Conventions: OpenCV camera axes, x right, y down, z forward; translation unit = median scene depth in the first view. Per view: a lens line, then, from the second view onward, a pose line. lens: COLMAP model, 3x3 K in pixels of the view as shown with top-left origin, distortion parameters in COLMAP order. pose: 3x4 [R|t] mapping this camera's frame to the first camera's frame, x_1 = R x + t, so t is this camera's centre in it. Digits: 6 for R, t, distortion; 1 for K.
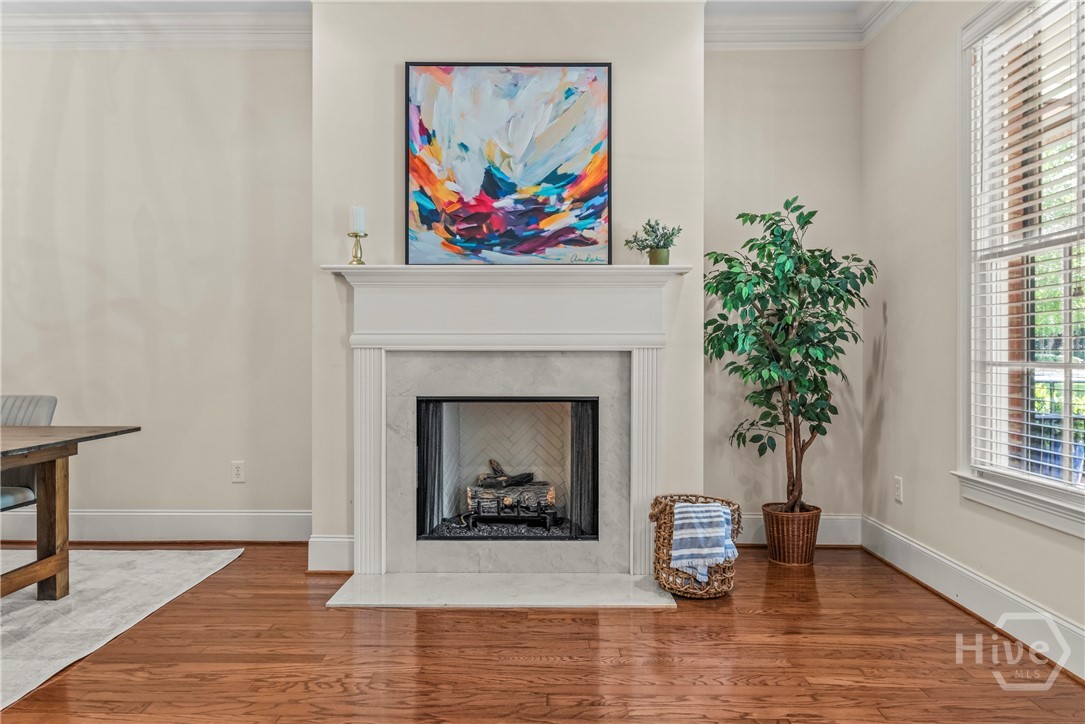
lens RADIAL K [[748.5, 0, 540.8], [0, 748.5, 352.5], [0, 0, 1]] dist [-0.002812, 0.000590]
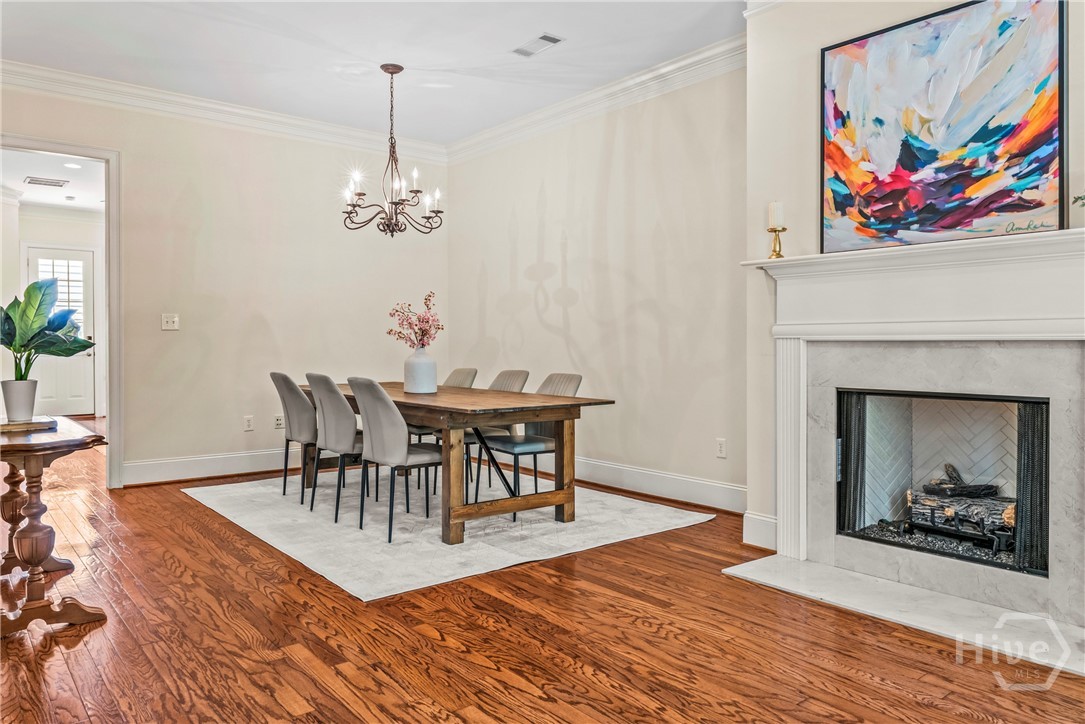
lens RADIAL K [[748.5, 0, 546.1], [0, 748.5, 351.1], [0, 0, 1]] dist [-0.002812, 0.000590]
pose [[0.642273, 0.007508, -0.766439, 0.346708], [-0.000389, 0.999955, 0.009470, 0.002251], [0.766476, -0.005784, 0.642247, 0.082872]]
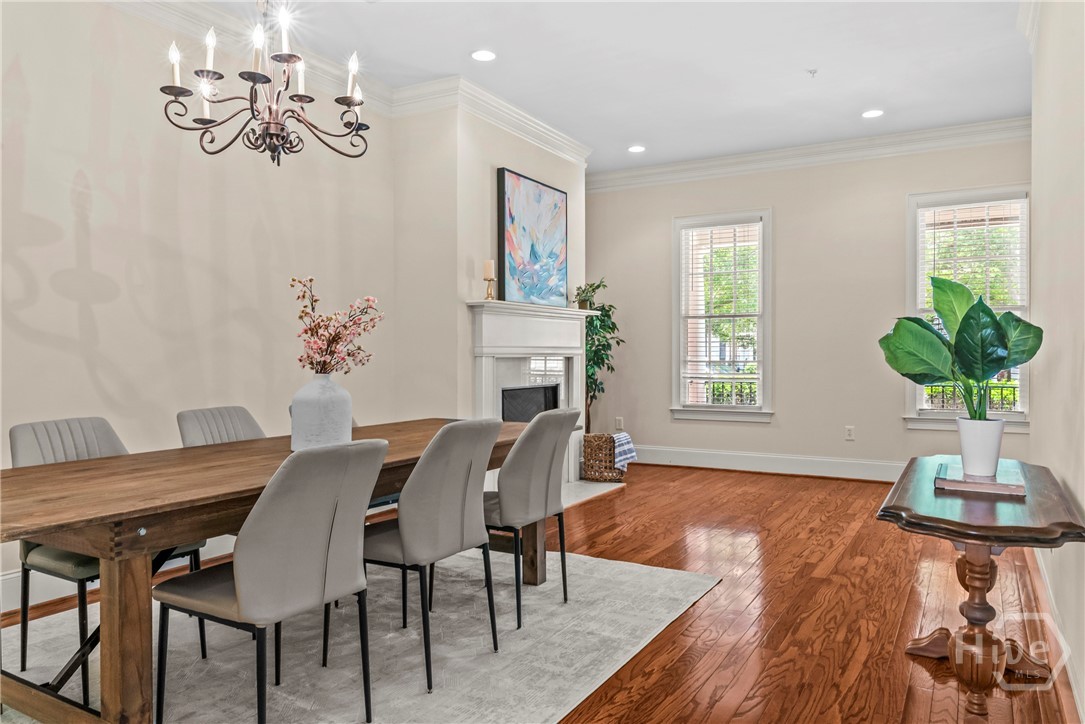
lens RADIAL K [[748.5, 0, 541.2], [0, 748.5, 362.7], [0, 0, 1]] dist [-0.002812, 0.000590]
pose [[0.495056, -0.014627, 0.868738, -1.466843], [0.002809, 0.999880, 0.015234, -0.015688], [-0.868856, -0.005101, 0.495038, 0.182052]]
